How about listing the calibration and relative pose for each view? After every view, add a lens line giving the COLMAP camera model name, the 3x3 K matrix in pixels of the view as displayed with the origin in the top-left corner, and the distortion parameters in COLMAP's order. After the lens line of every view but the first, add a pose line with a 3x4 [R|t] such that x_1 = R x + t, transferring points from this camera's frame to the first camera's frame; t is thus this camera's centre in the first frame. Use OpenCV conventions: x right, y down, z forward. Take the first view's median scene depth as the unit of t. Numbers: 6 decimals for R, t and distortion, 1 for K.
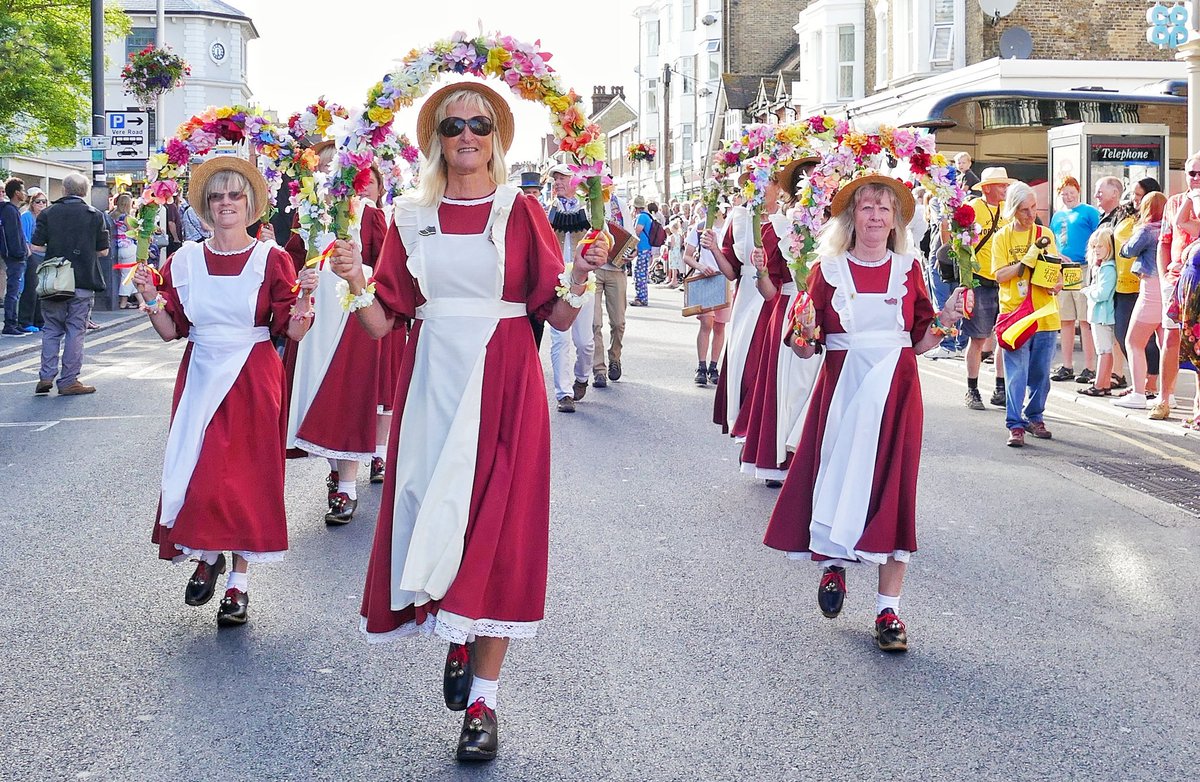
lens RADIAL K [[1698.1, 0, 600.0], [0, 1698.1, 391.0], [0, 0, 1]] dist [-0.031433, 0.009335]
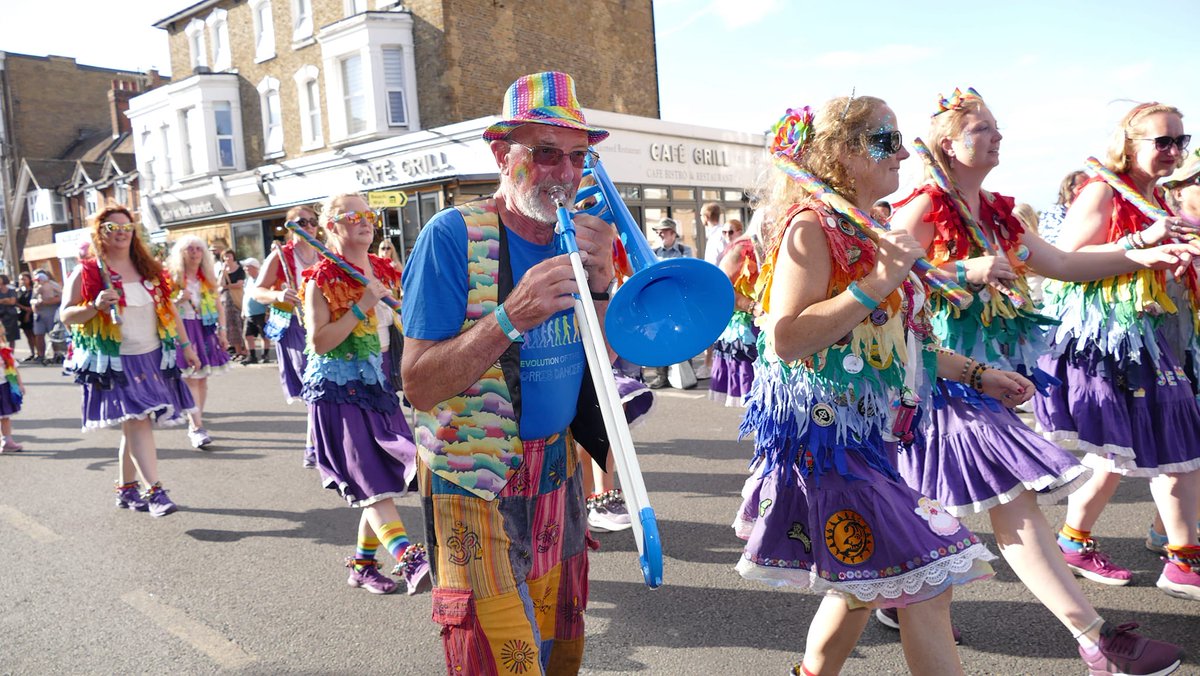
lens RADIAL K [[864.6, 0, 600.0], [0, 864.6, 338.0], [0, 0, 1]] dist [-0.006035, -0.005113]
pose [[0.713122, -0.102735, 0.693472, -0.109450], [0.120891, 0.992406, 0.022705, -0.054609], [-0.690538, 0.067643, 0.720126, 0.531673]]
